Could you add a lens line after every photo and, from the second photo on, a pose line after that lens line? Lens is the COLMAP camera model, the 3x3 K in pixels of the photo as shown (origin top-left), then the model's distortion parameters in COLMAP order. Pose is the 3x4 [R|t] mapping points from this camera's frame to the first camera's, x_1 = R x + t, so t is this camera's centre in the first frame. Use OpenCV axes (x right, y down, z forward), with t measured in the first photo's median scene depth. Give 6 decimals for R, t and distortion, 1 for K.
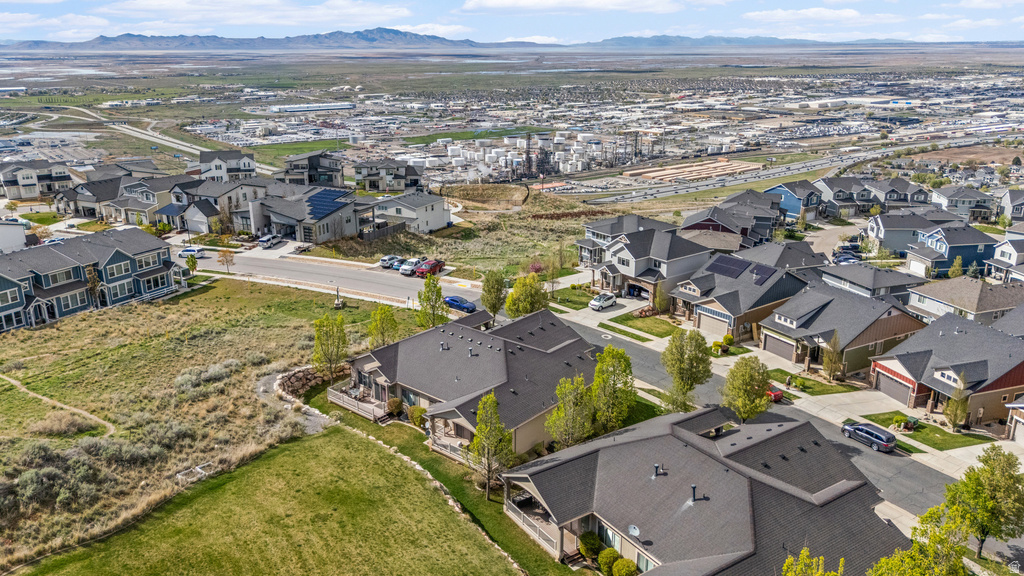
lens RADIAL K [[752.4, 0, 512.0], [0, 752.4, 288.0], [0, 0, 1]] dist [0.085101, -0.087010]
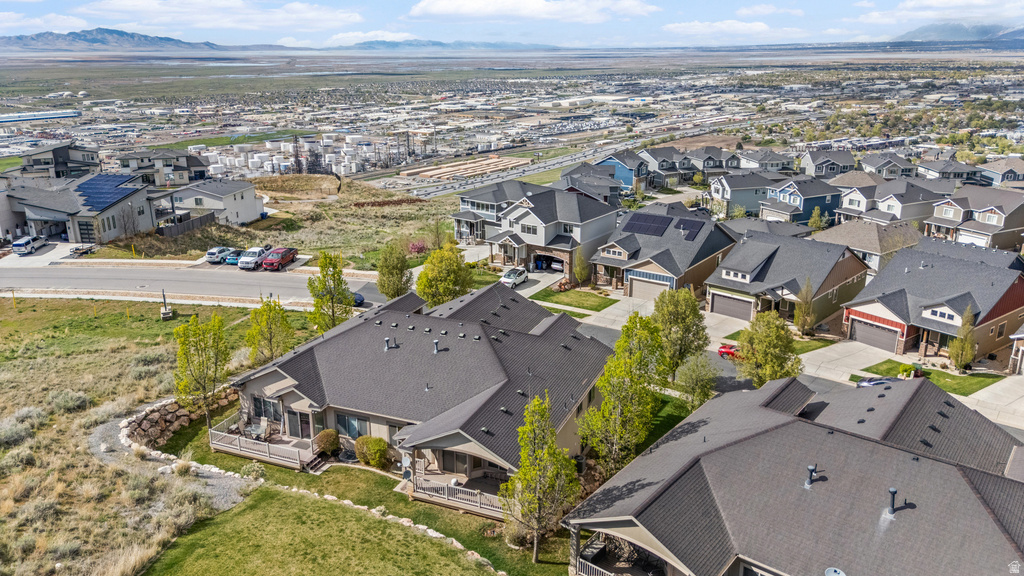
lens RADIAL K [[752.4, 0, 512.0], [0, 752.4, 288.0], [0, 0, 1]] dist [0.085101, -0.087010]
pose [[0.953046, -0.094780, 0.287610, -0.092289], [0.096181, 0.995321, 0.009291, 0.016491], [-0.287144, 0.018808, 0.957703, 0.162353]]
